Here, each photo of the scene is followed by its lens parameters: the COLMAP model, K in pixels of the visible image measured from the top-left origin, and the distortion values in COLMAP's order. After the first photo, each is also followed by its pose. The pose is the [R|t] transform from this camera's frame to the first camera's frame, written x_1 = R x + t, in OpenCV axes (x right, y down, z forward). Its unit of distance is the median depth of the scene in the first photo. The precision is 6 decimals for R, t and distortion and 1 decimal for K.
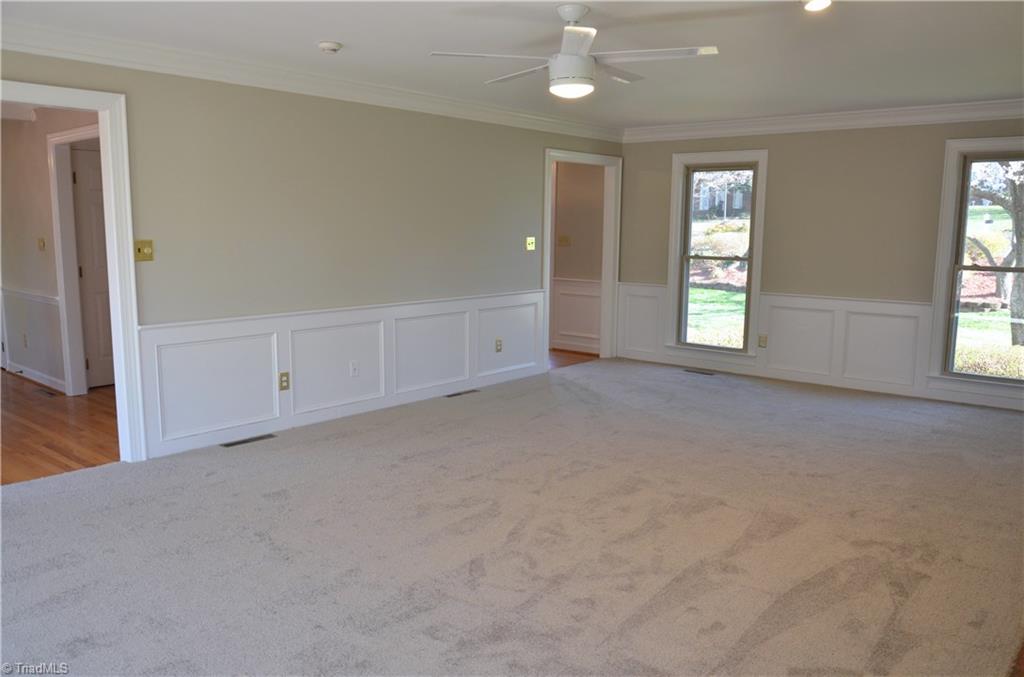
lens RADIAL K [[789.4, 0, 517.6], [0, 789.4, 346.4], [0, 0, 1]] dist [-0.036543, -0.001660]
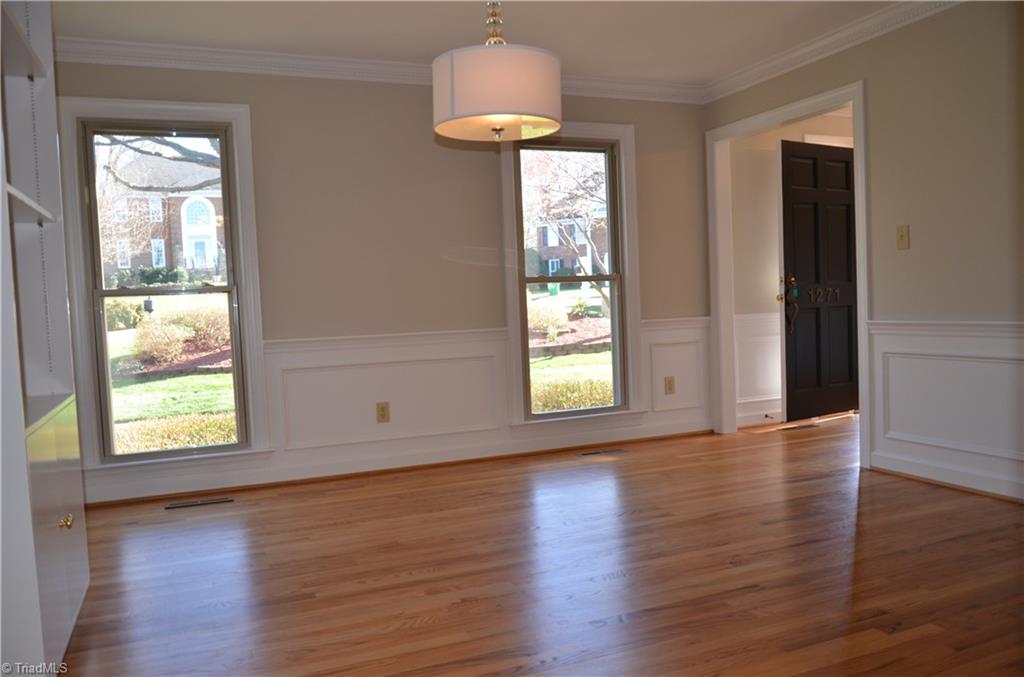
lens RADIAL K [[789.4, 0, 517.6], [0, 789.4, 346.4], [0, 0, 1]] dist [-0.036543, -0.001660]
pose [[0.444737, -0.075861, 0.892443, -0.134490], [0.176141, 0.984356, -0.004104, -0.029509], [-0.878170, 0.159021, 0.451142, 0.564867]]
